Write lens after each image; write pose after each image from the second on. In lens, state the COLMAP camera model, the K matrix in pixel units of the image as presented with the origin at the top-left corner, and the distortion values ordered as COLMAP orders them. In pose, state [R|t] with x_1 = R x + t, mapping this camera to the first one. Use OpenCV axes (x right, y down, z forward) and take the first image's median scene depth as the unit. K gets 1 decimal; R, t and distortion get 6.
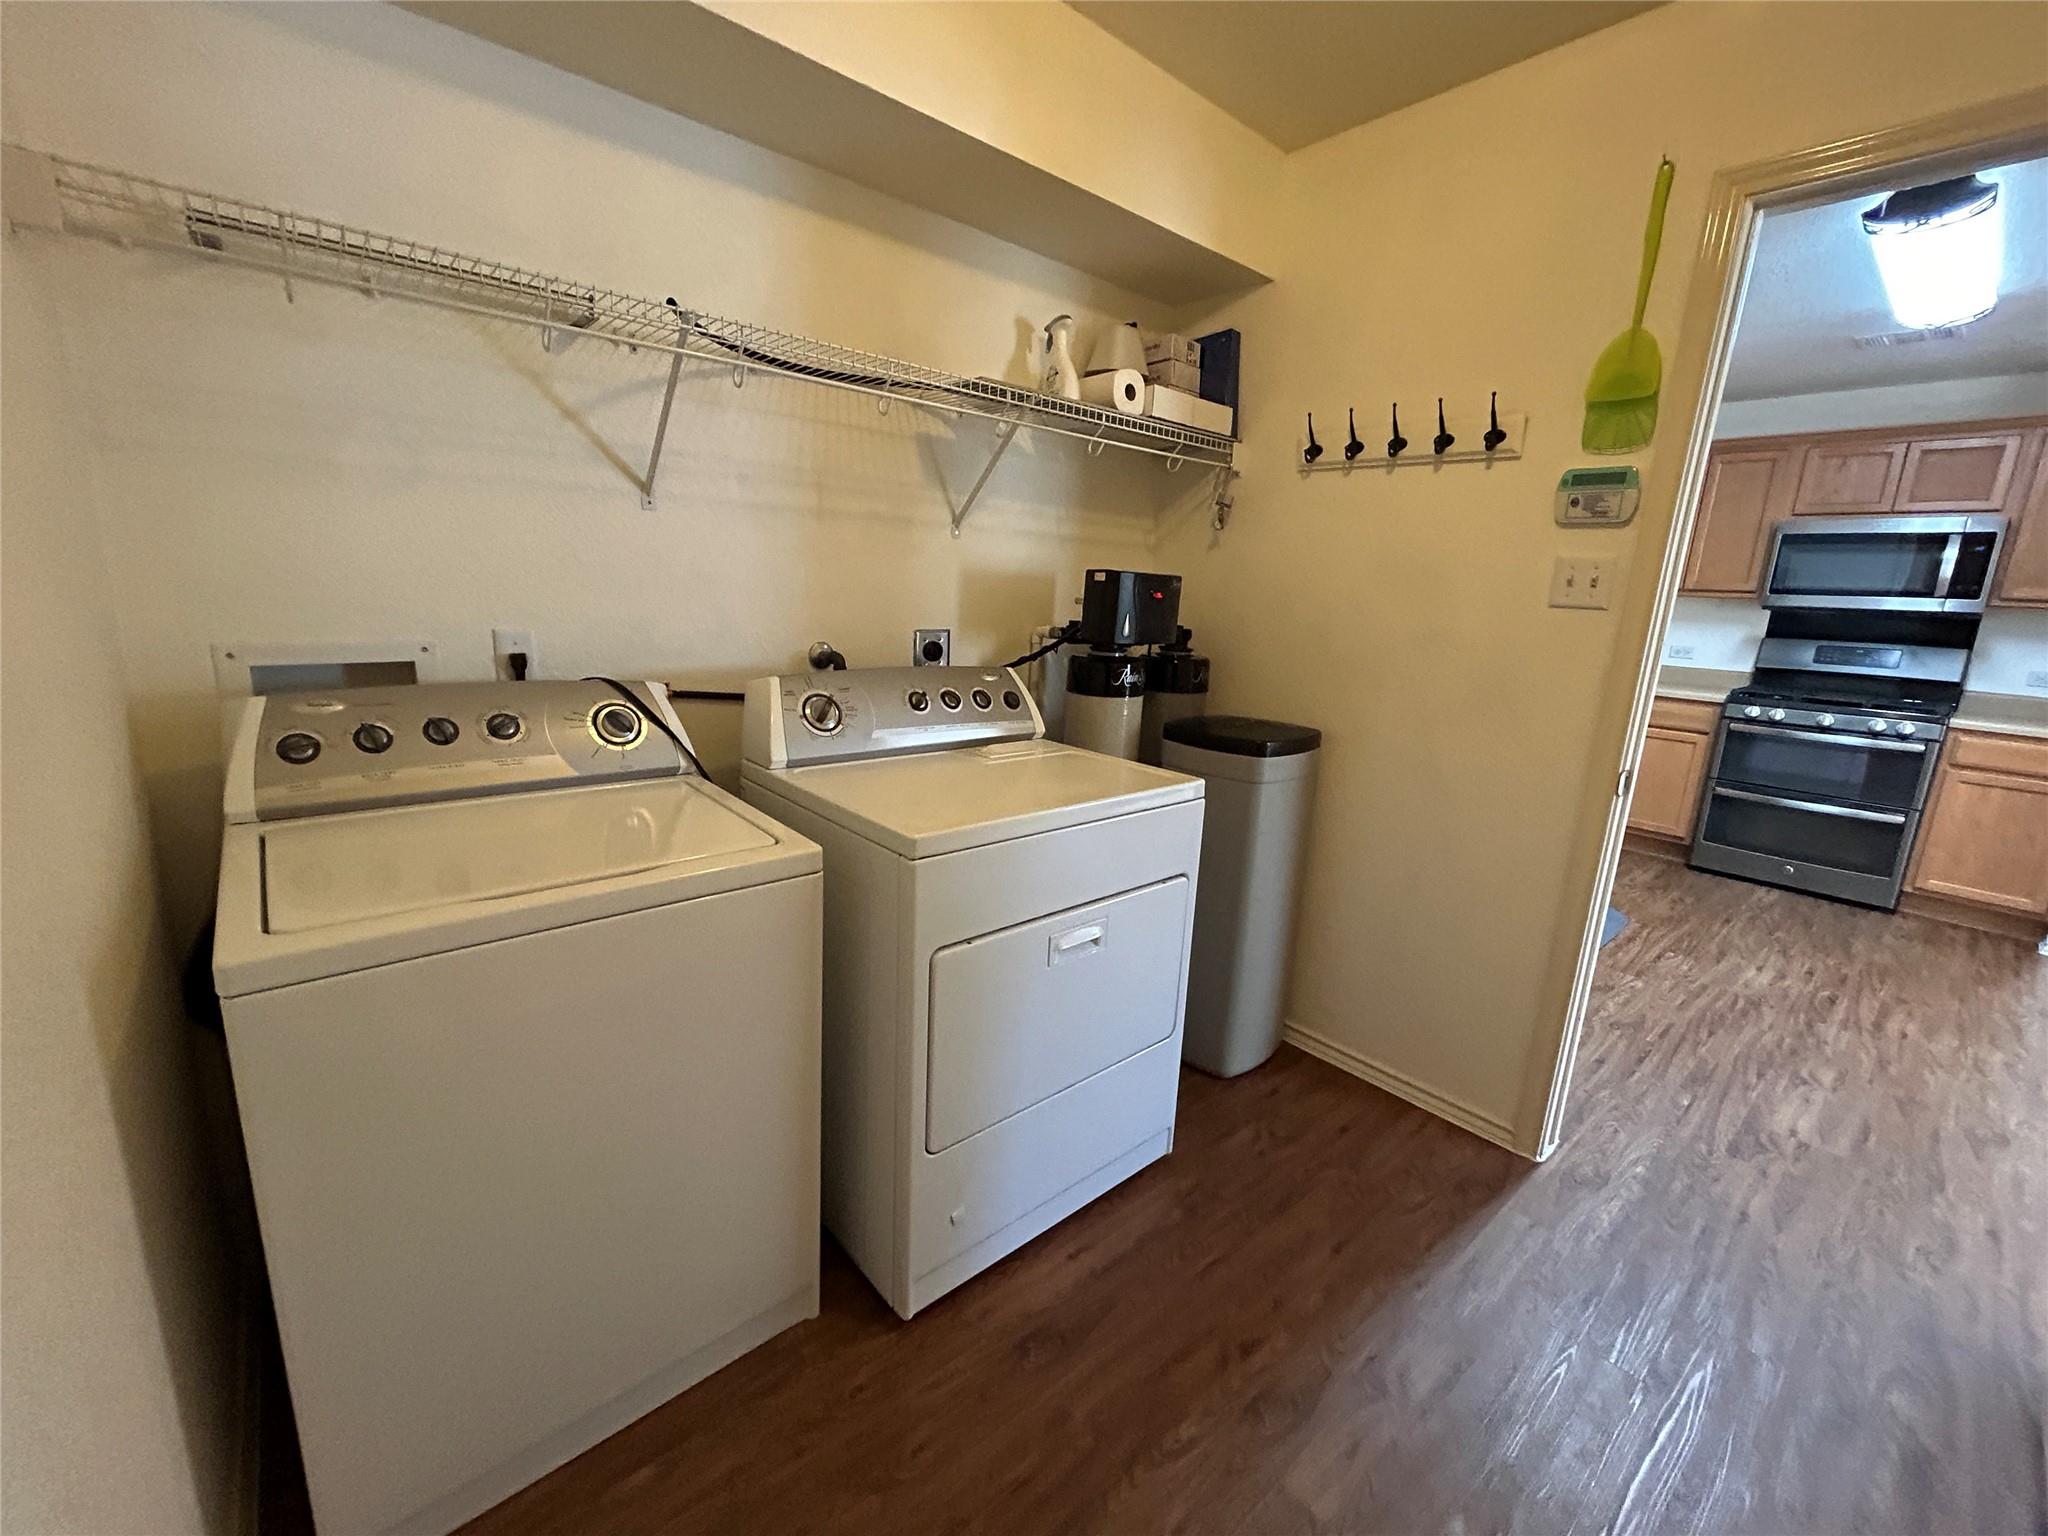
lens RADIAL K [[826.8, 0, 1023.3], [0, 826.8, 765.2], [0, 0, 1]] dist [0.001825, -0.000974]
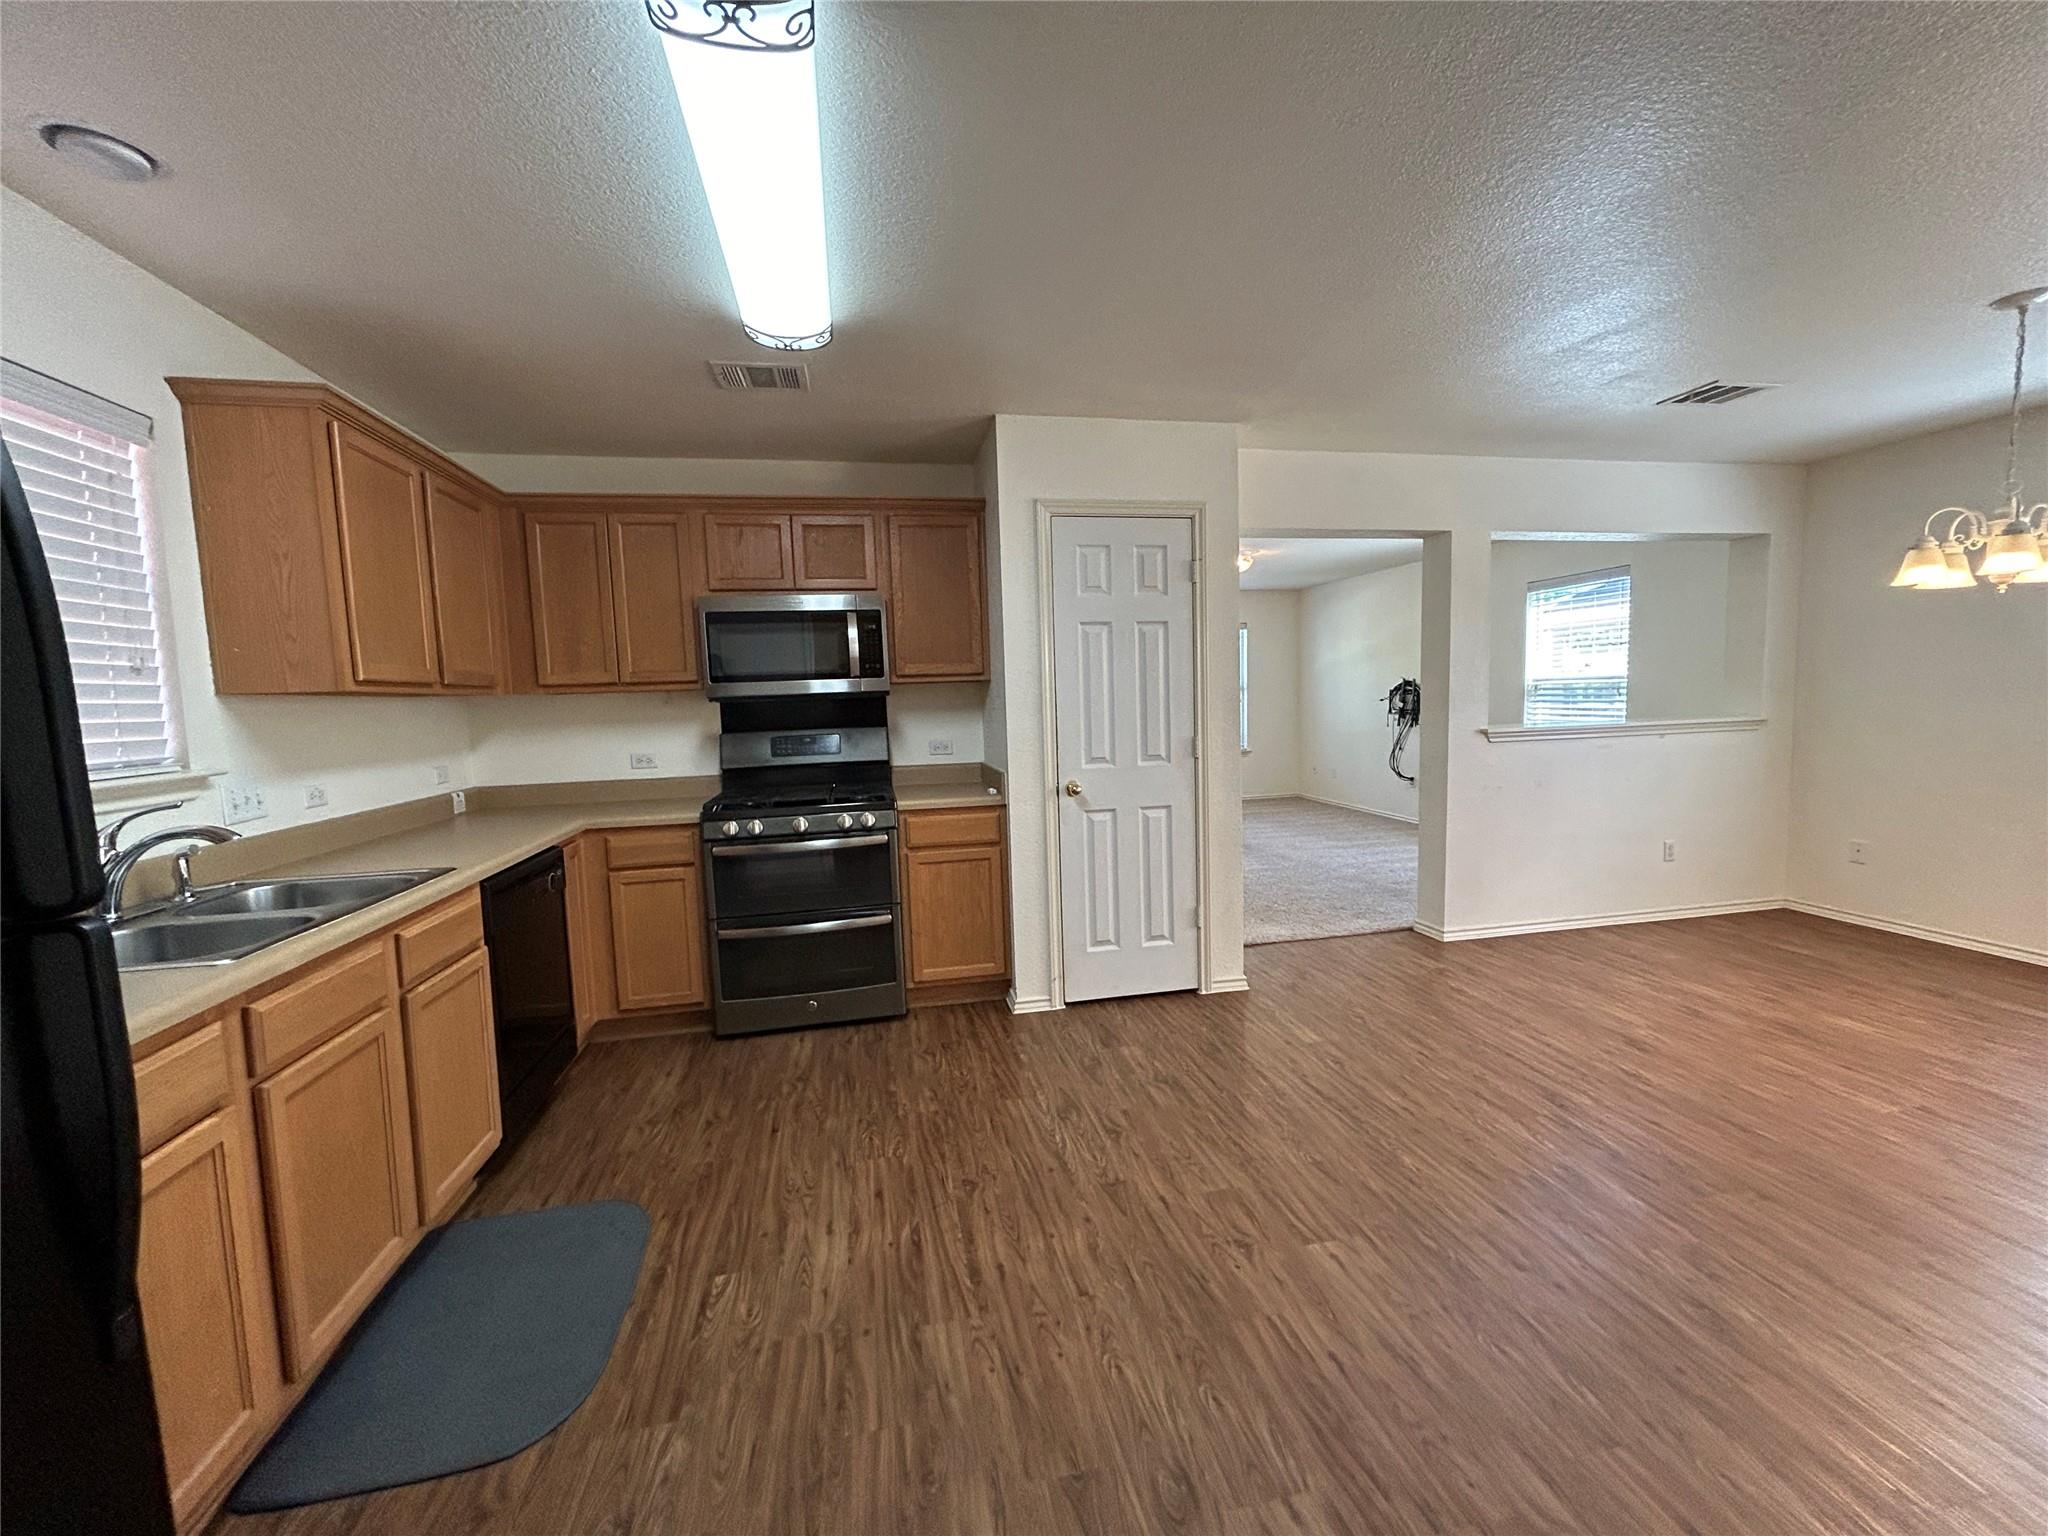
lens RADIAL K [[826.8, 0, 1023.3], [0, 826.8, 767.2], [0, 0, 1]] dist [0.001825, -0.000974]
pose [[0.484298, -0.140226, 0.863593, 0.365585], [0.244646, 0.969402, 0.020211, -0.074496], [-0.840002, 0.201486, 0.503785, 0.378774]]
